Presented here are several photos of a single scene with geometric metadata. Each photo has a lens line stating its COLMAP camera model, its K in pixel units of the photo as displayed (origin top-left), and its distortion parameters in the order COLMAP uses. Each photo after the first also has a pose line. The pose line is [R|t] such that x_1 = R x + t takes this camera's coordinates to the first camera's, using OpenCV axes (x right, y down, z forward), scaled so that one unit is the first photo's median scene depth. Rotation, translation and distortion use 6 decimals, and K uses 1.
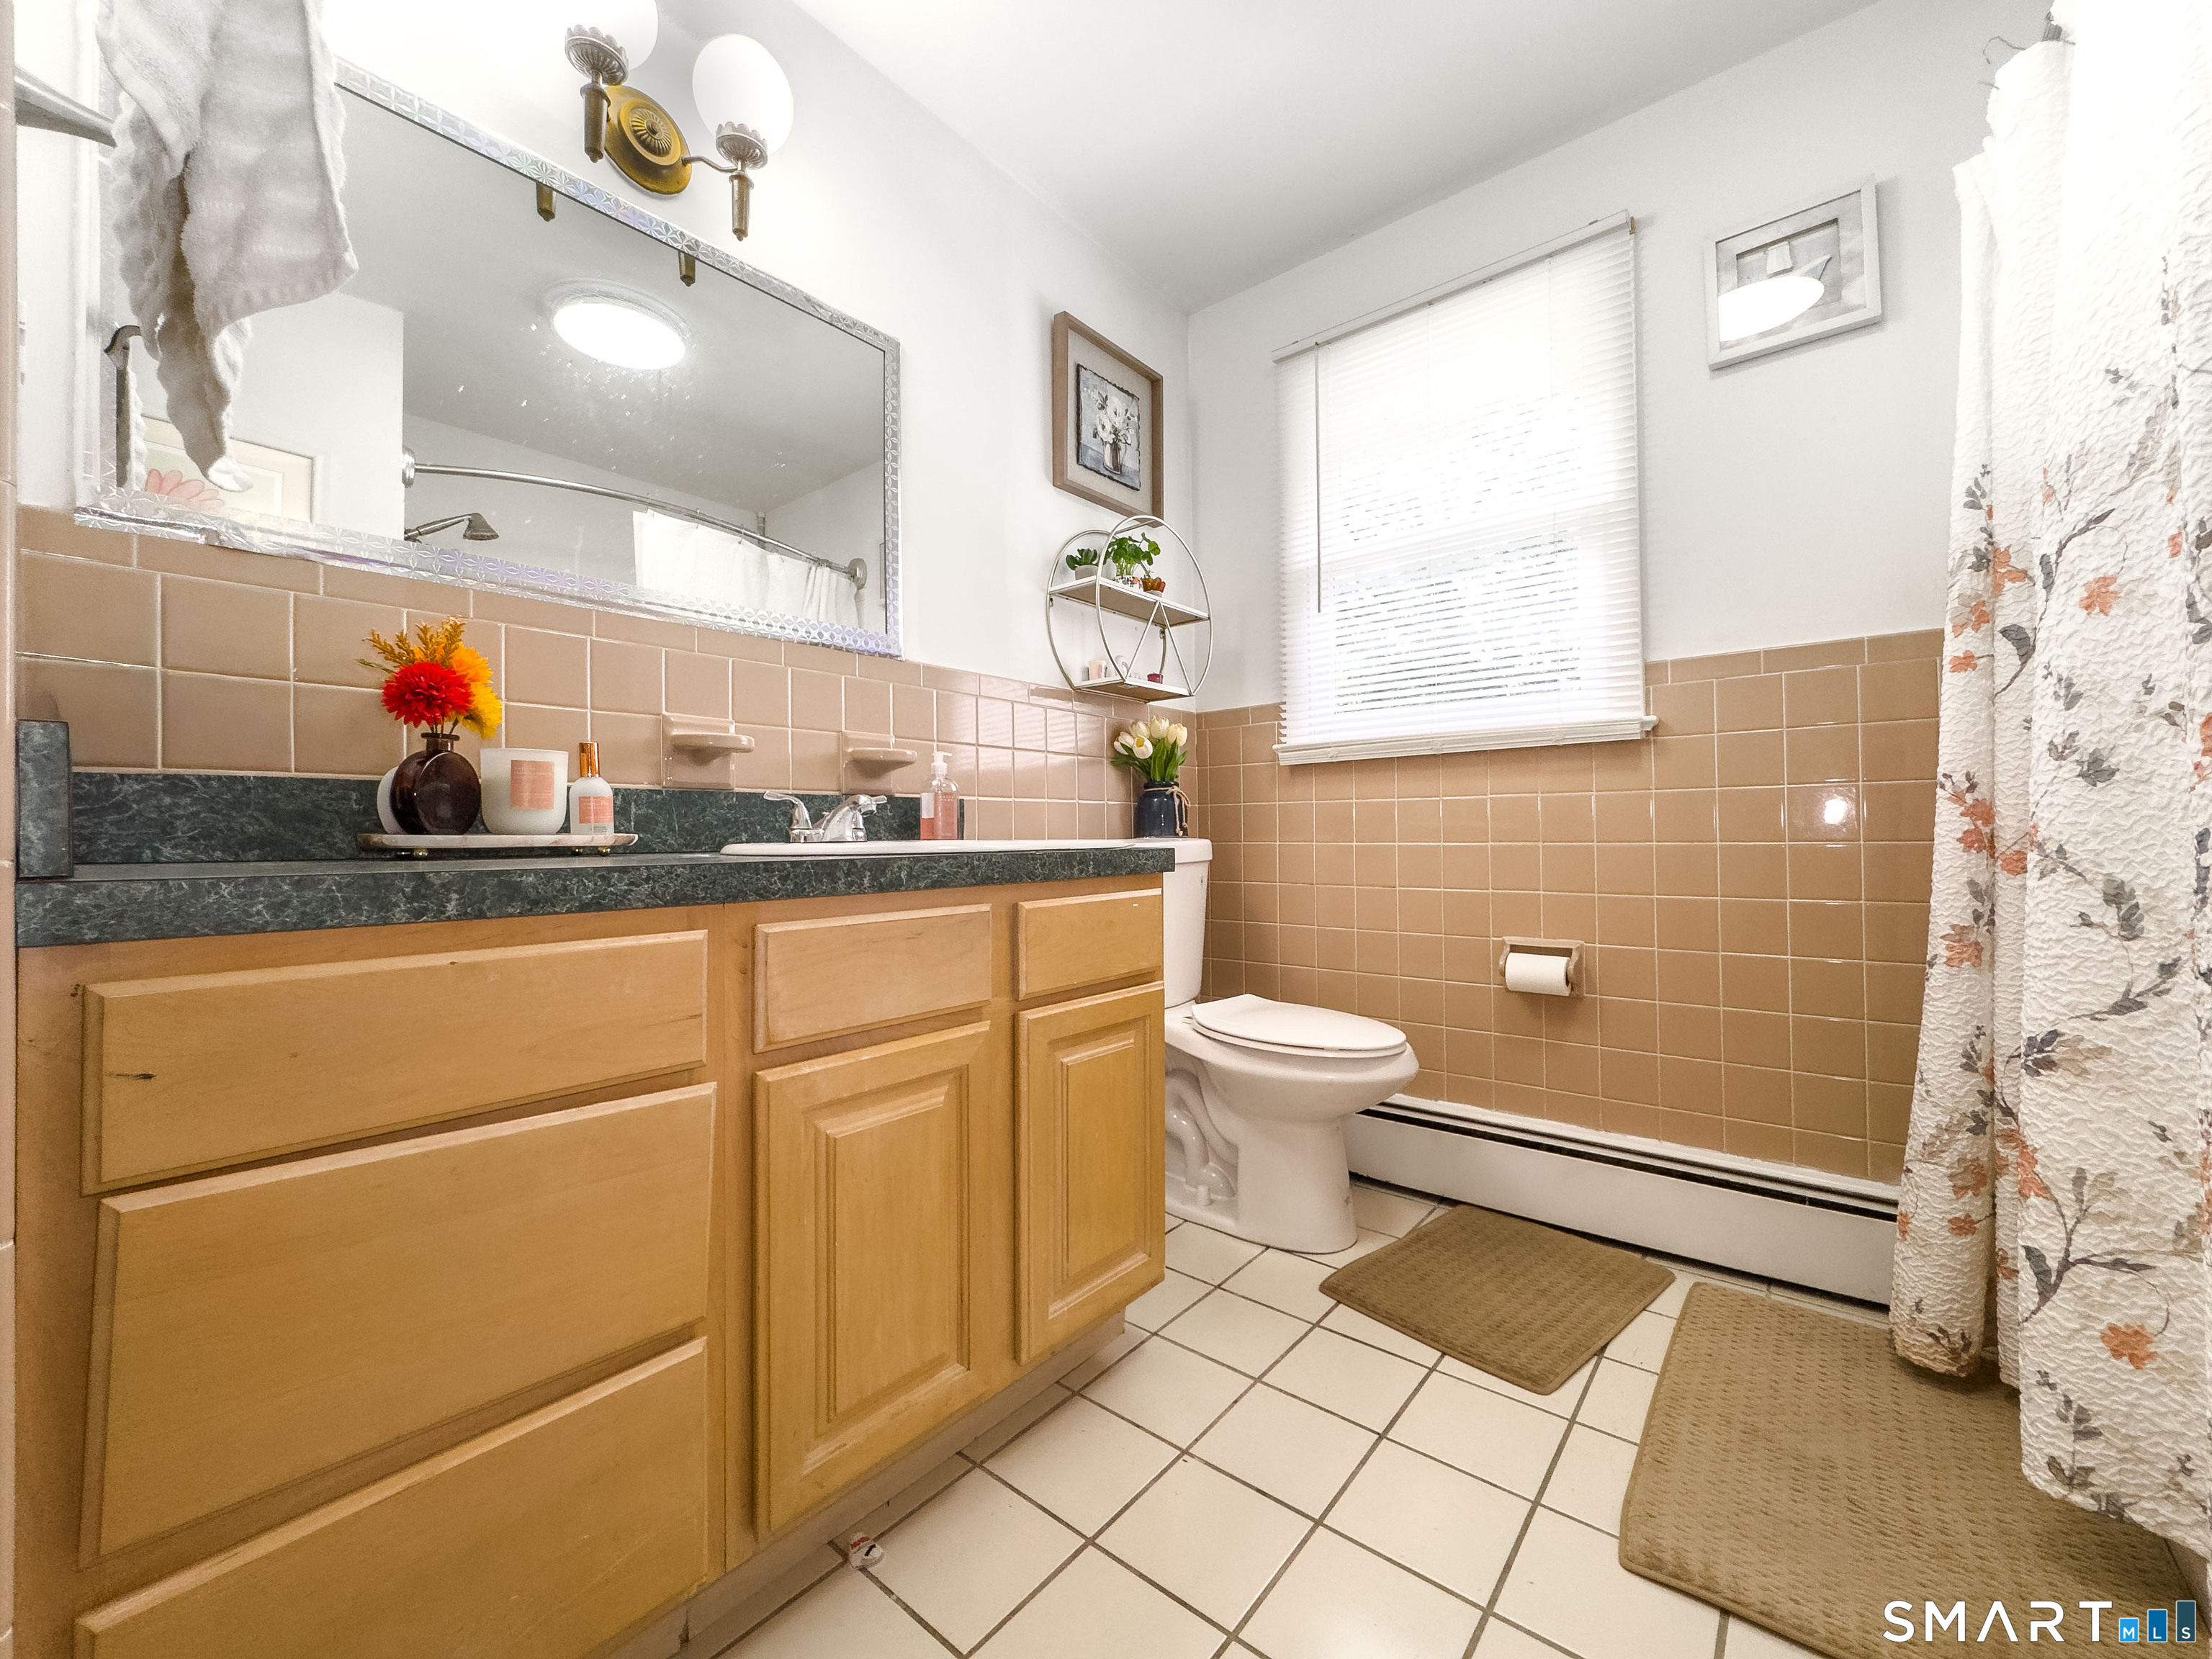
lens RADIAL K [[881.8, 0, 1104.4], [0, 881.8, 824.8], [0, 0, 1]] dist [-0.004382, 0.000216]
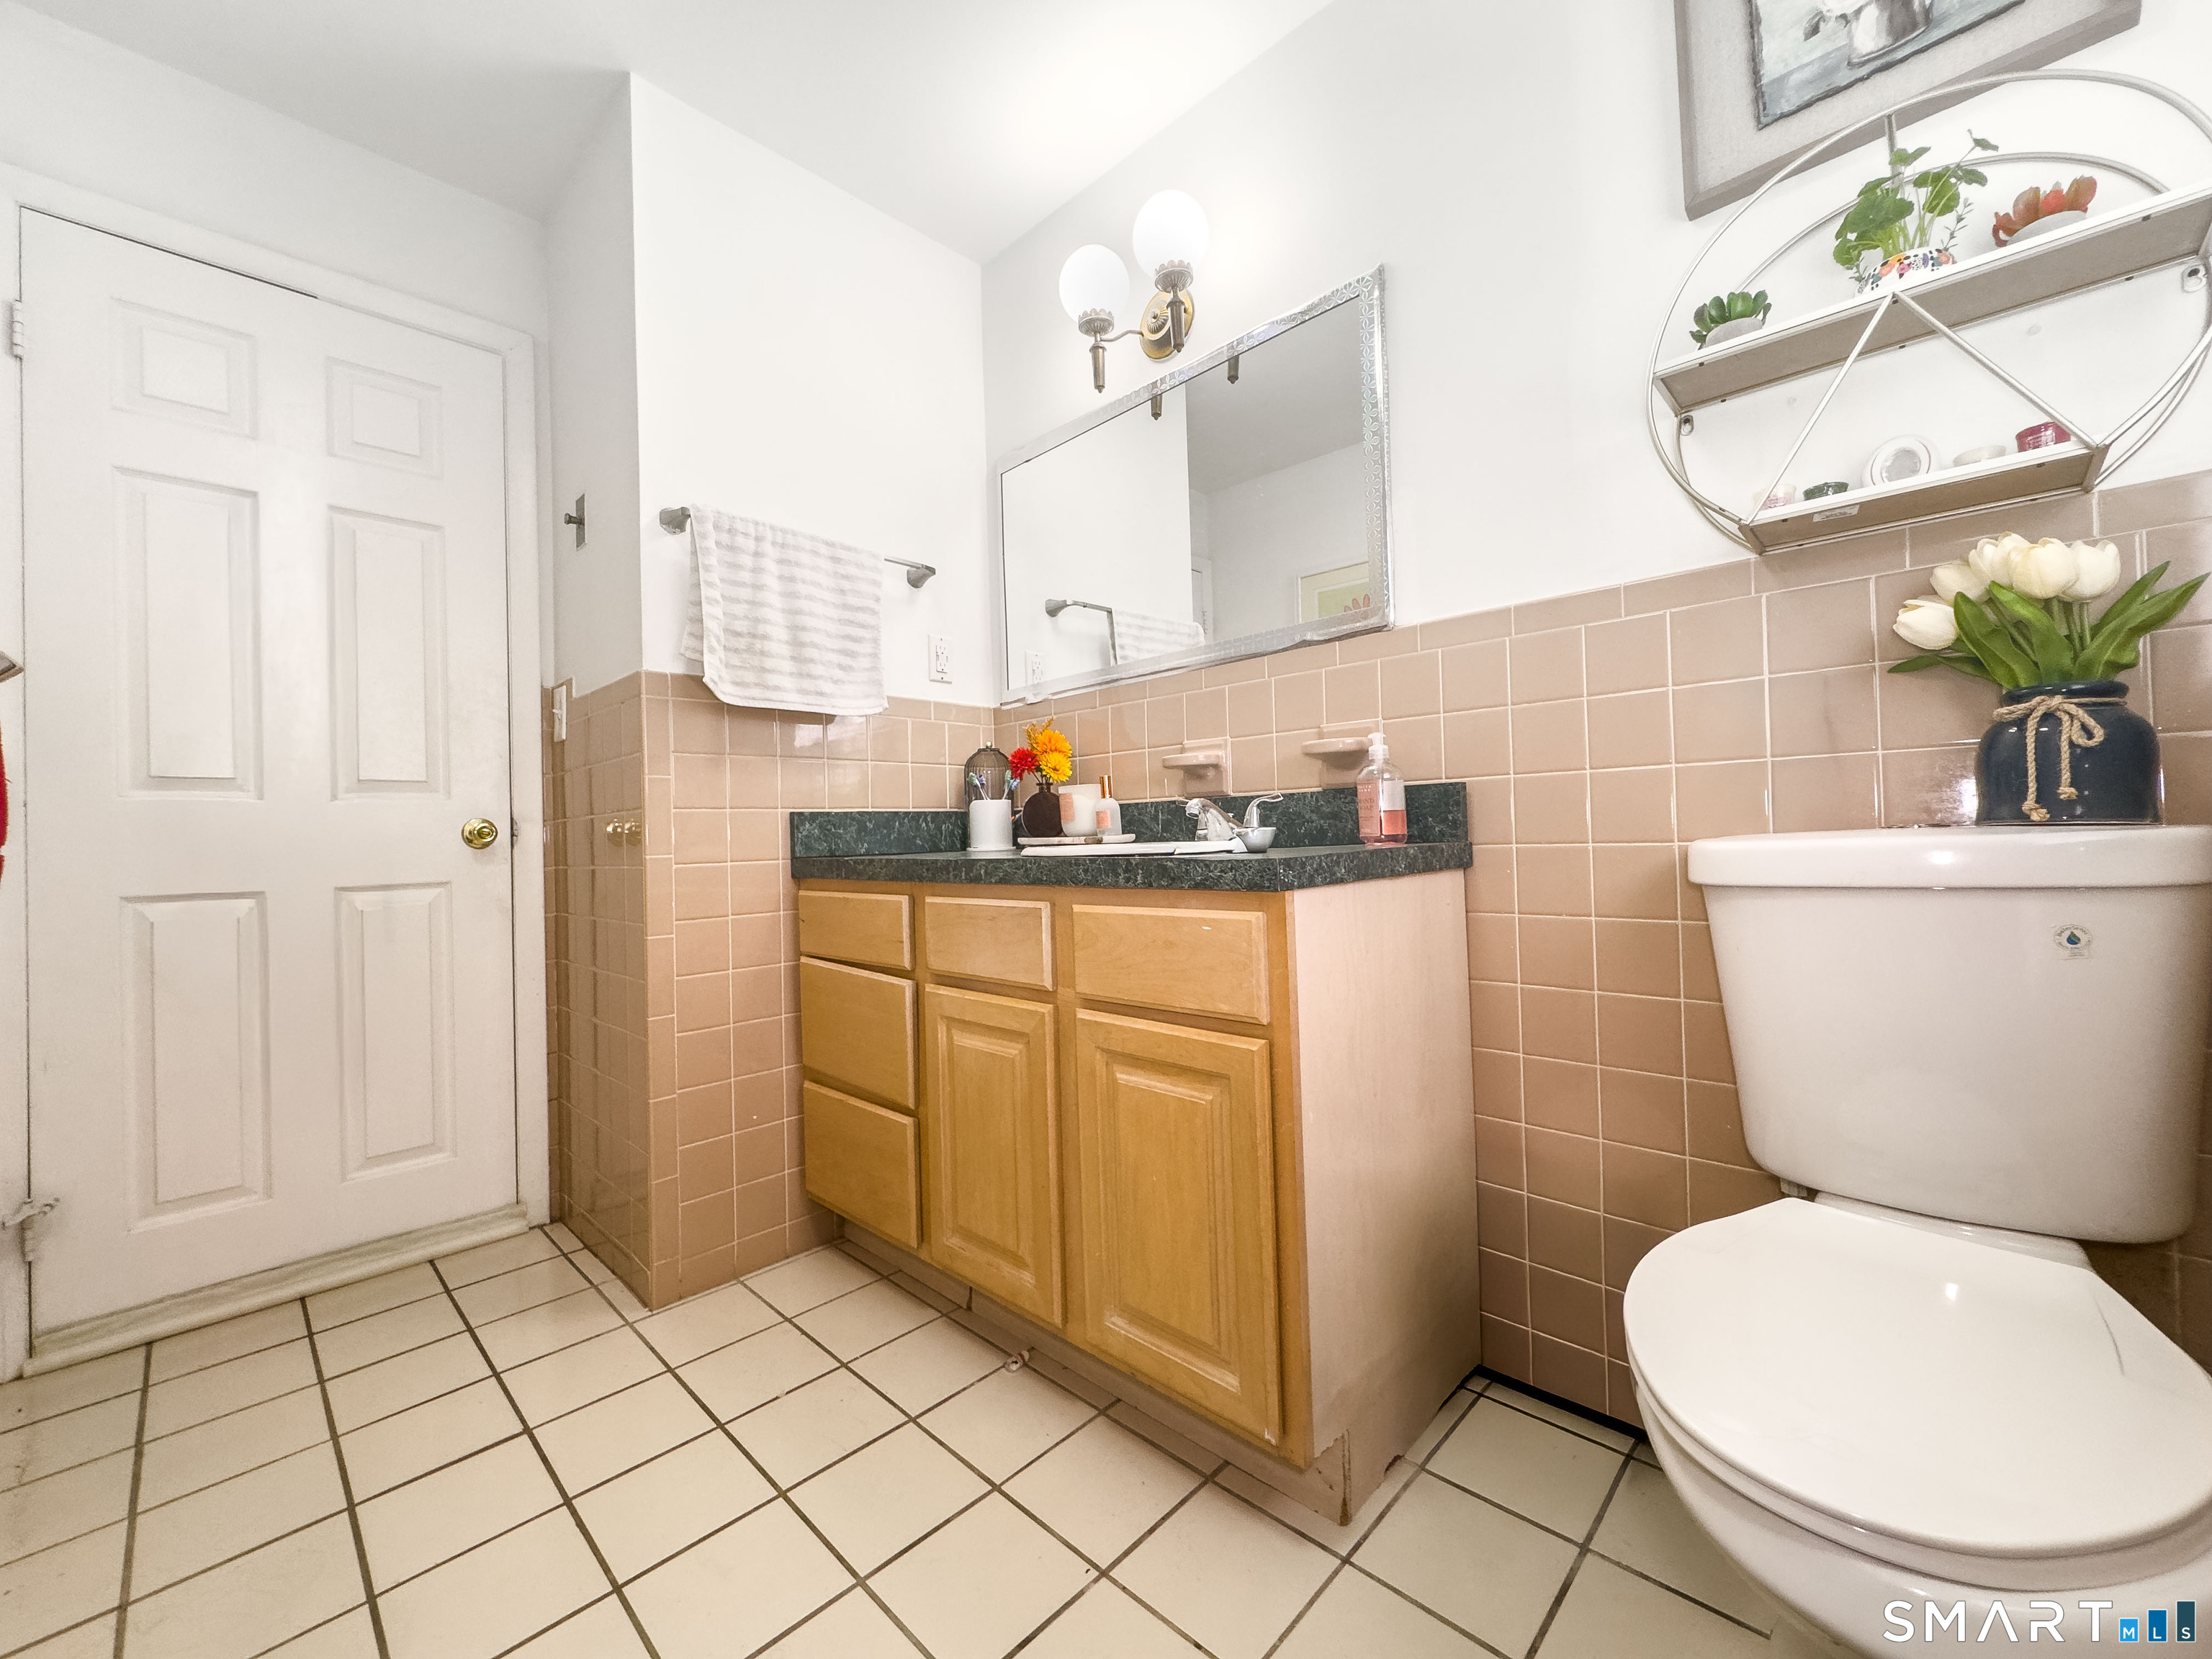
lens RADIAL K [[872.4, 0, 1108.5], [0, 872.4, 833.9], [0, 0, 1]] dist [-0.006445, -0.000200]
pose [[-0.074929, 0.006532, -0.997168, 0.925152], [0.039848, 0.999199, 0.003551, 0.001230], [0.996392, -0.039470, -0.075129, 1.104856]]
